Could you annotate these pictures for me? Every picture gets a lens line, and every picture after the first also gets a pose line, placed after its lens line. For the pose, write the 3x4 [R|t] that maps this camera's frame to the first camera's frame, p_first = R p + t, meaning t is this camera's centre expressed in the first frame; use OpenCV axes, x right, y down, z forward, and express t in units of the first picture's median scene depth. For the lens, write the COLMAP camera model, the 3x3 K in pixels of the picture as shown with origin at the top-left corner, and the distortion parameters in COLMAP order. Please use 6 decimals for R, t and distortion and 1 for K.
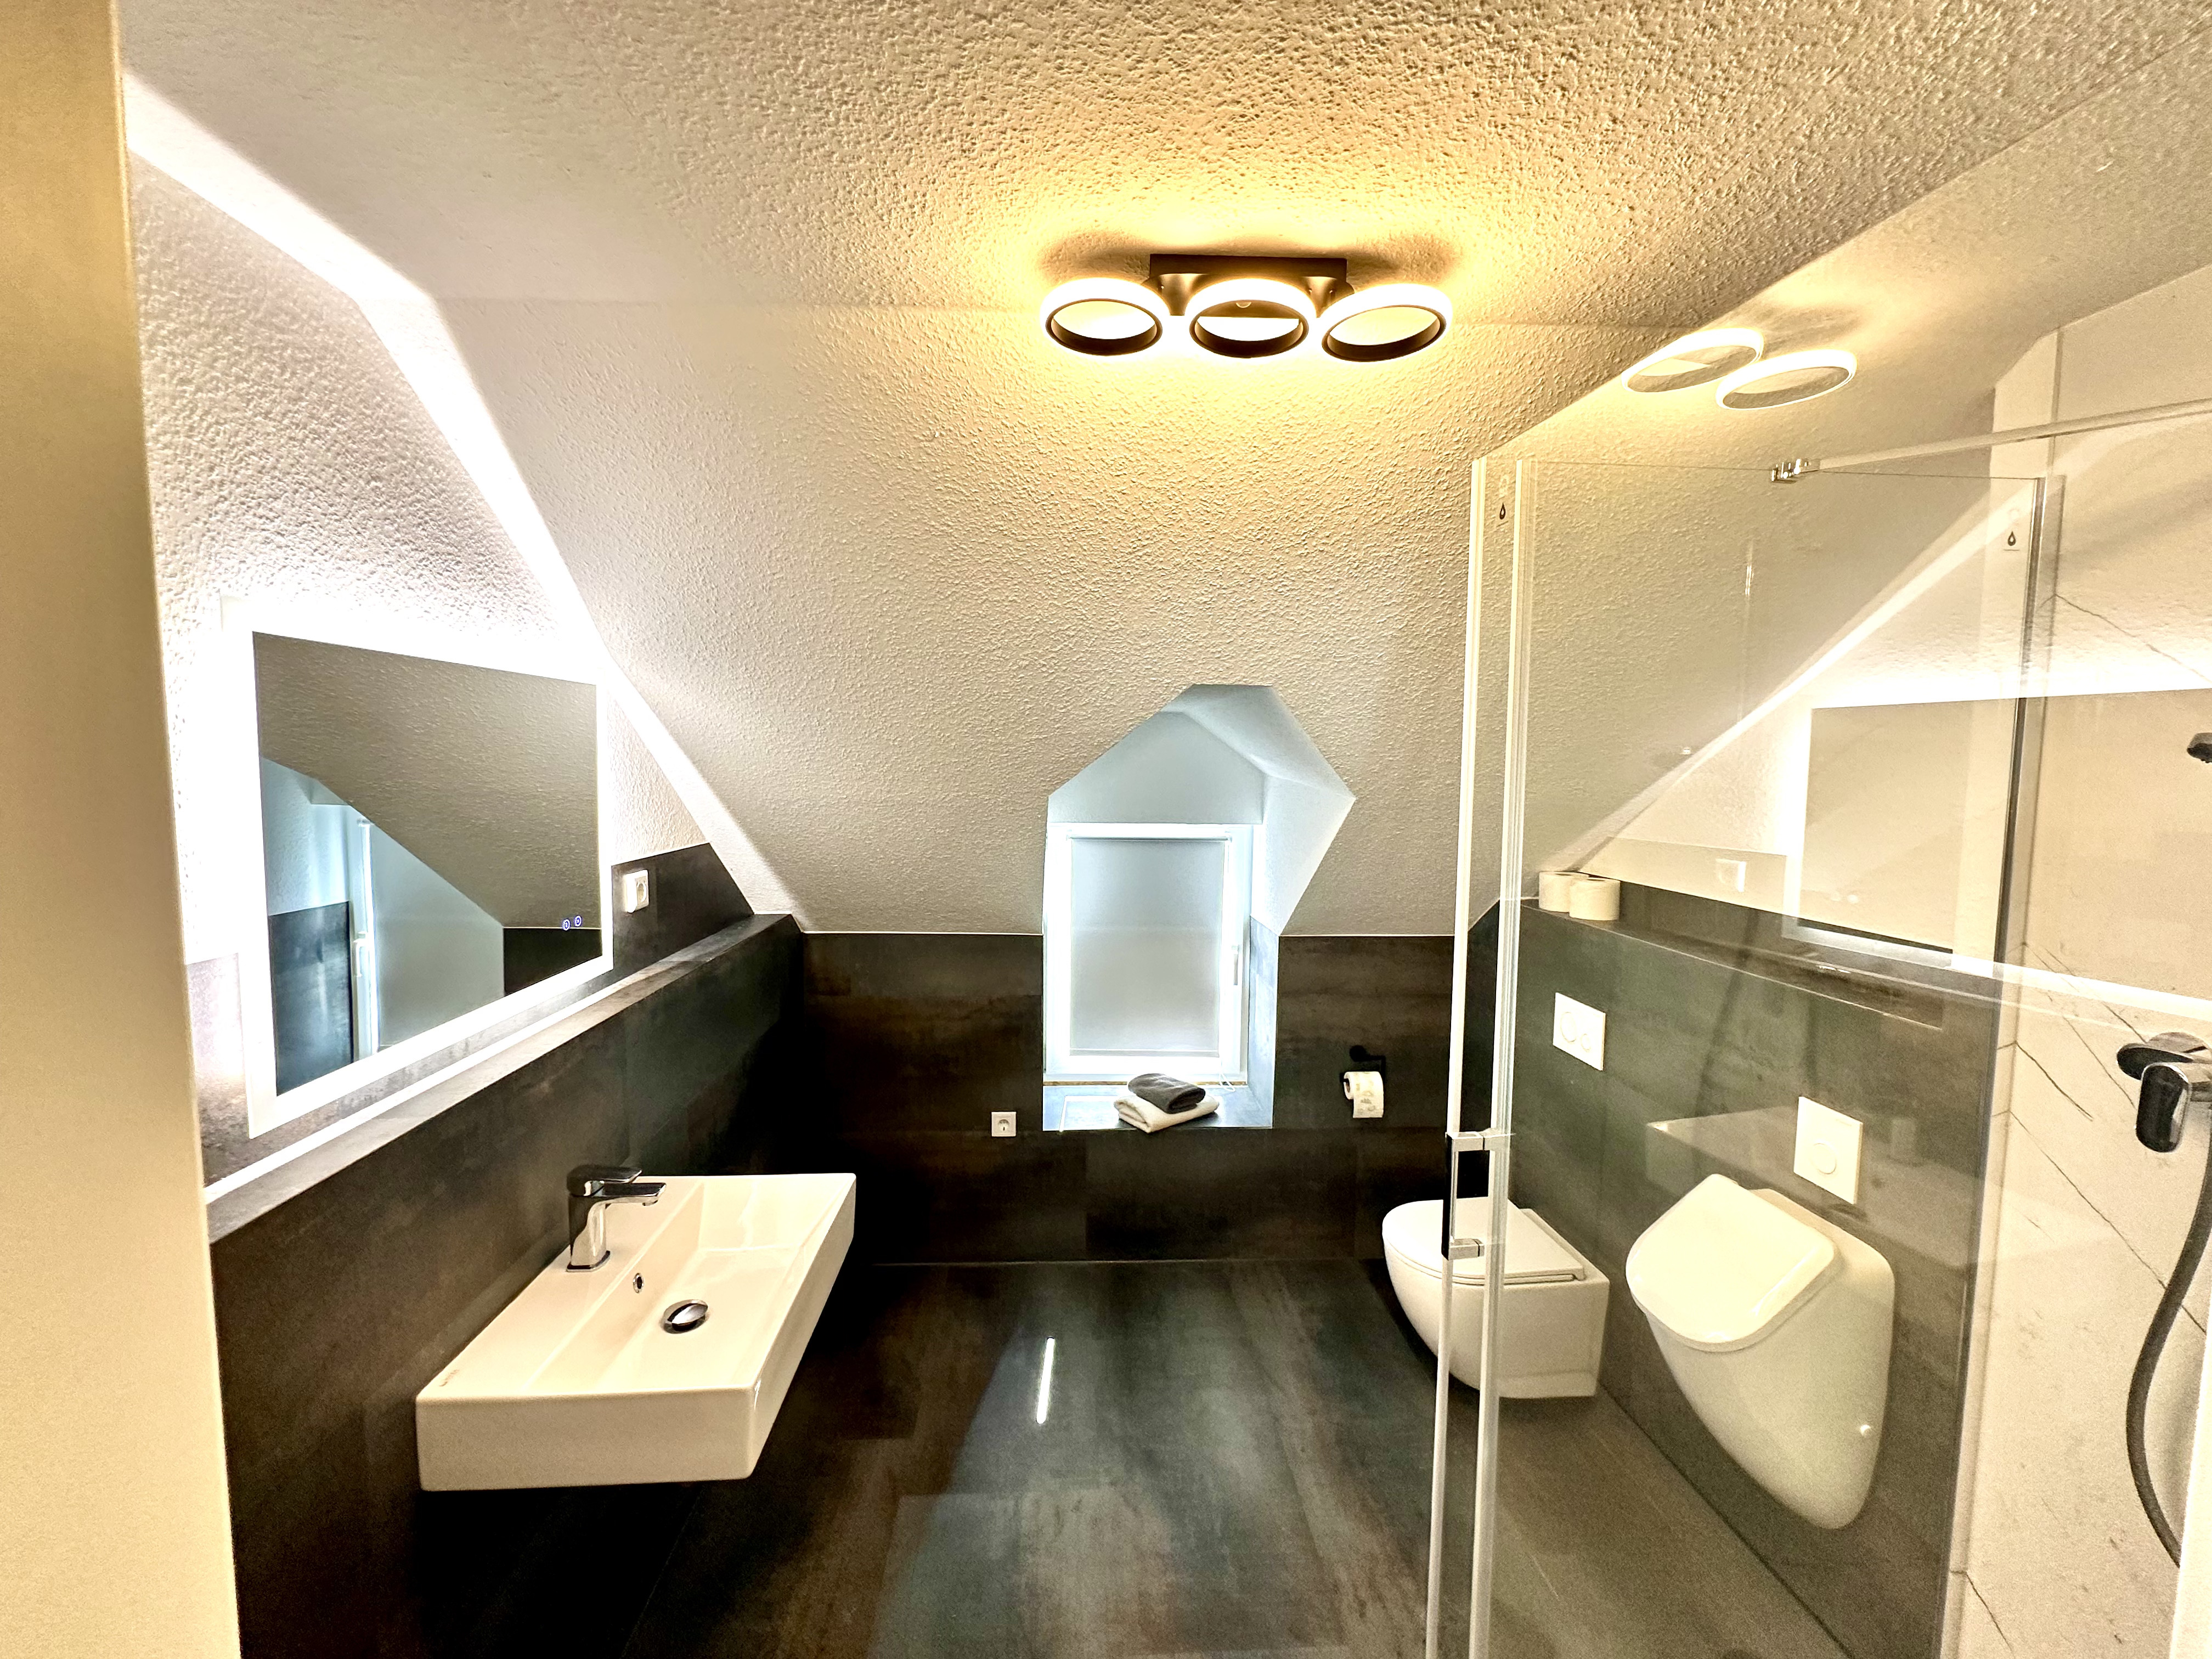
lens RADIAL K [[889.9, 0, 1103.0], [0, 889.9, 827.4], [0, 0, 1]] dist [-0.000037, 0.000018]
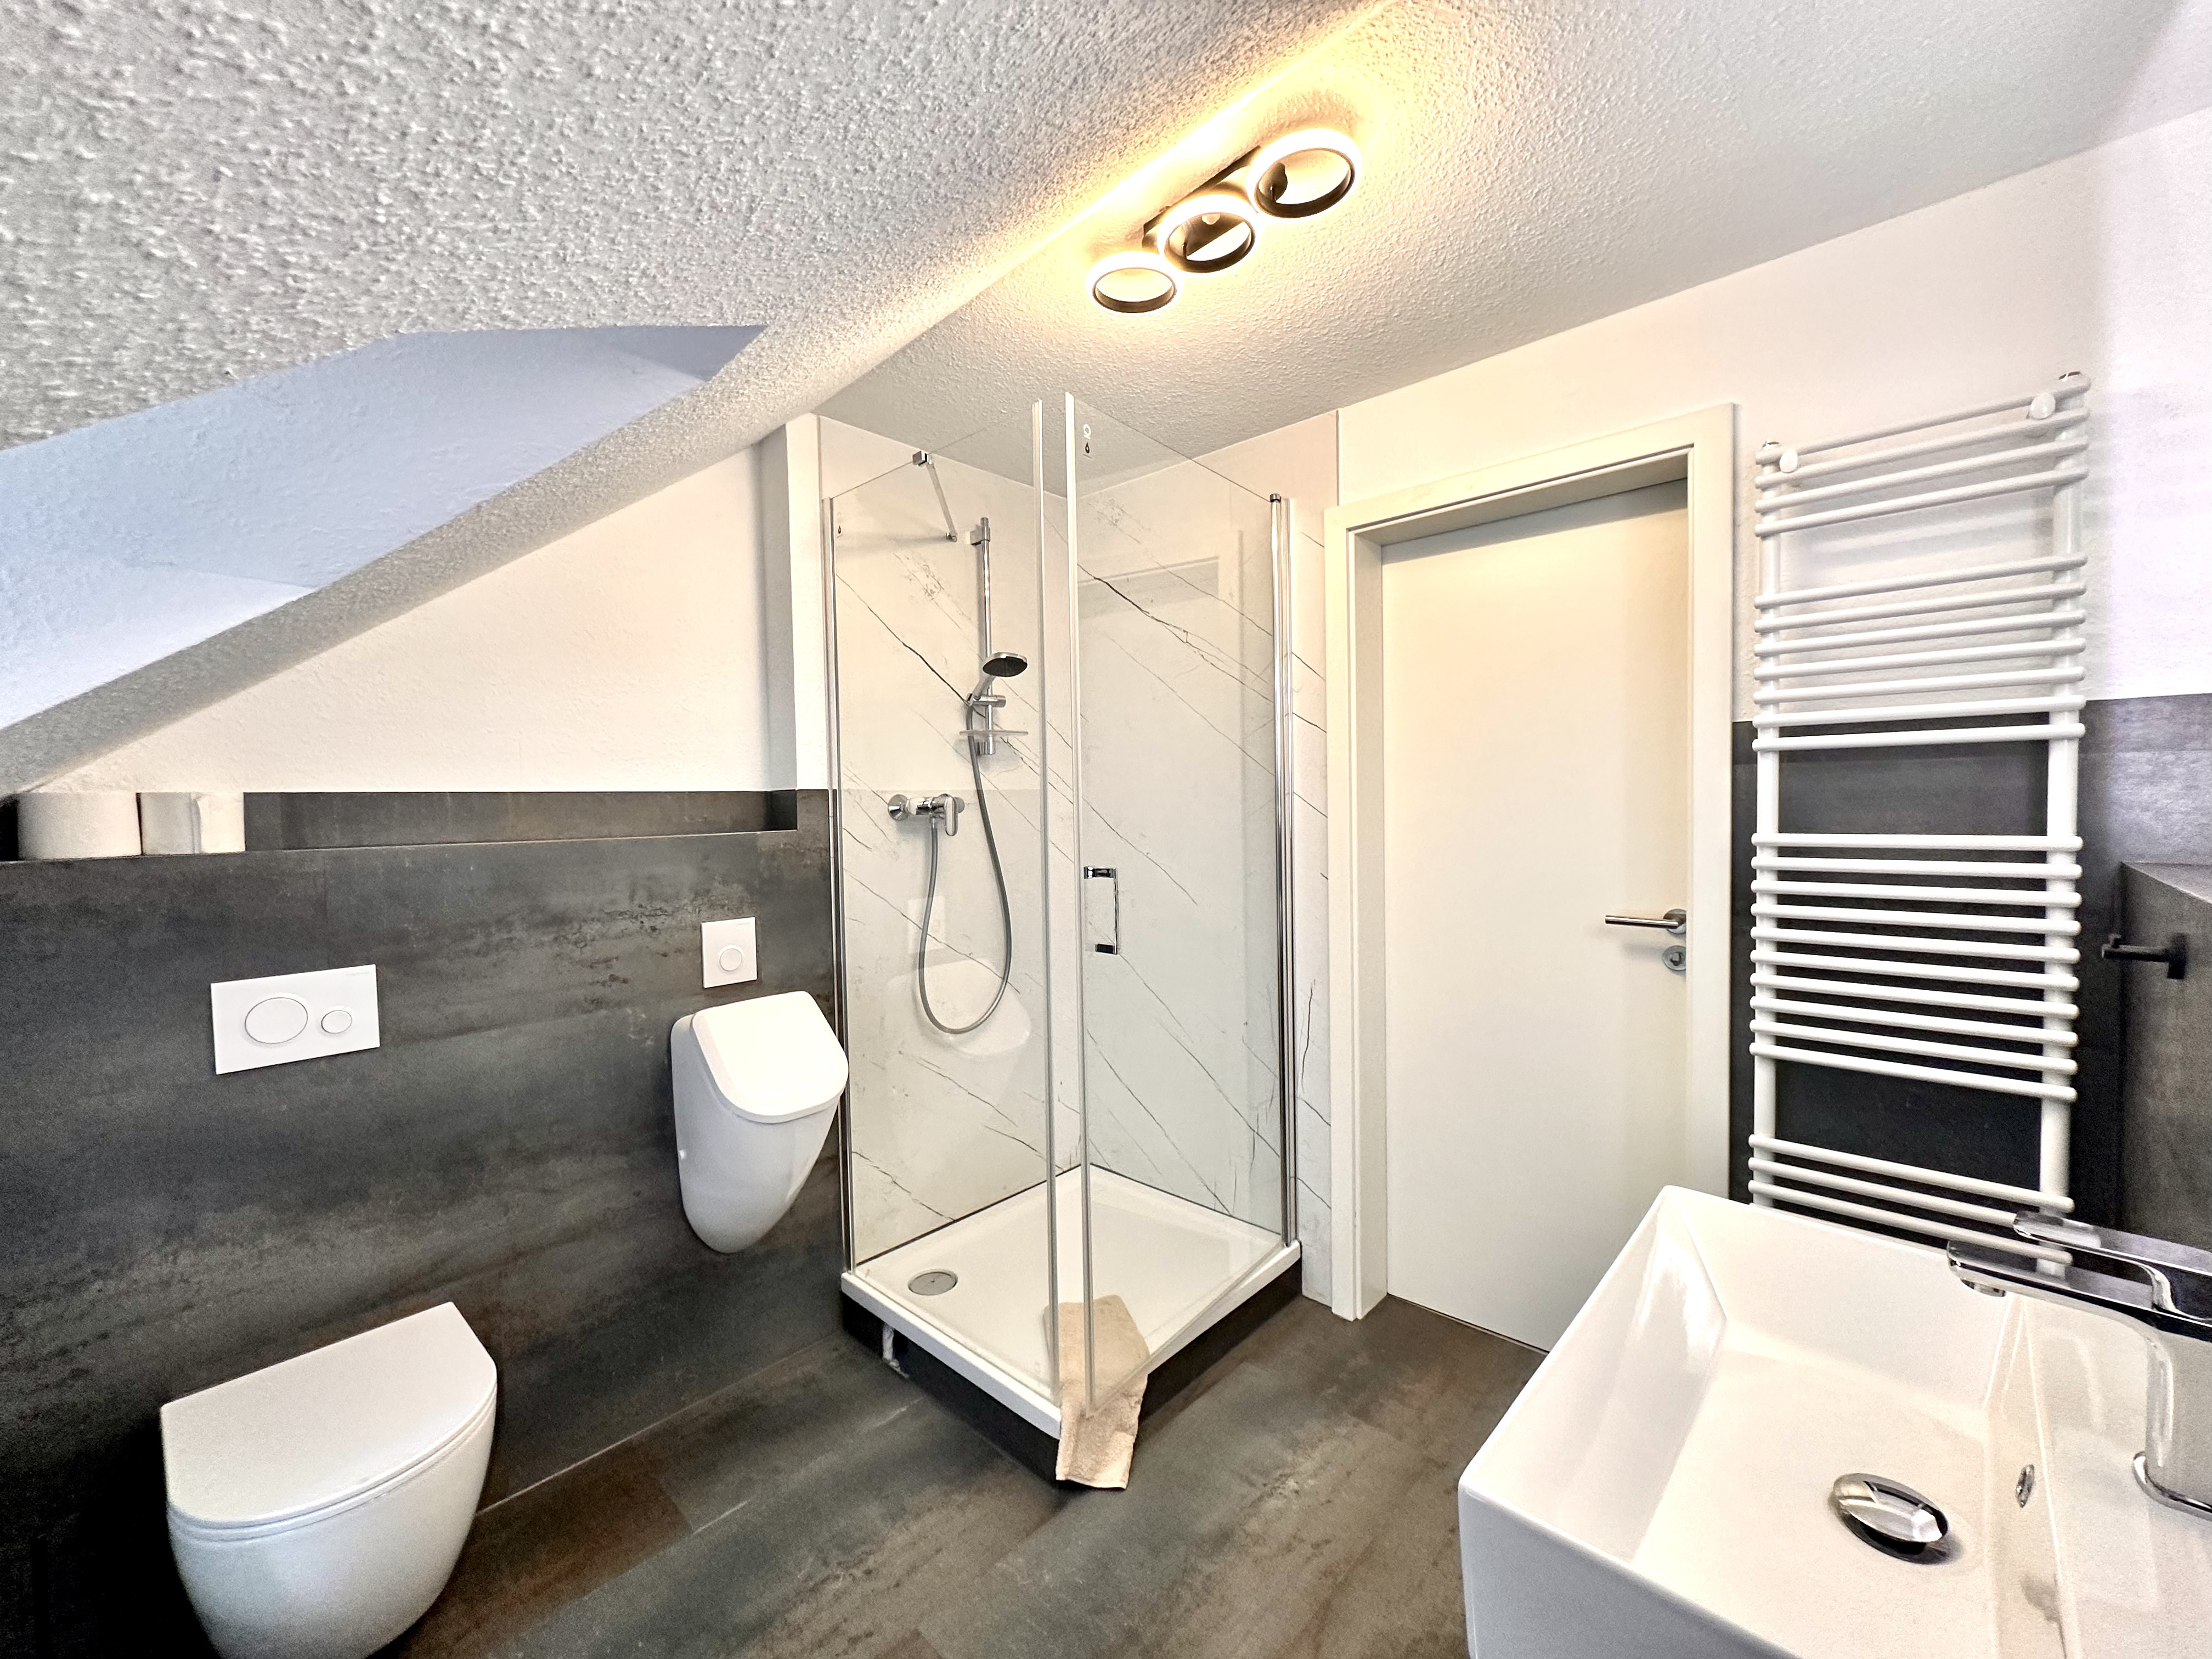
lens RADIAL K [[889.9, 0, 1106.0], [0, 889.9, 826.6], [0, 0, 1]] dist [-0.000037, 0.000018]
pose [[-0.691127, -0.032045, 0.722023, -0.344639], [0.056317, 0.993591, 0.098005, 0.061731], [-0.720536, 0.108396, -0.684893, 1.043906]]
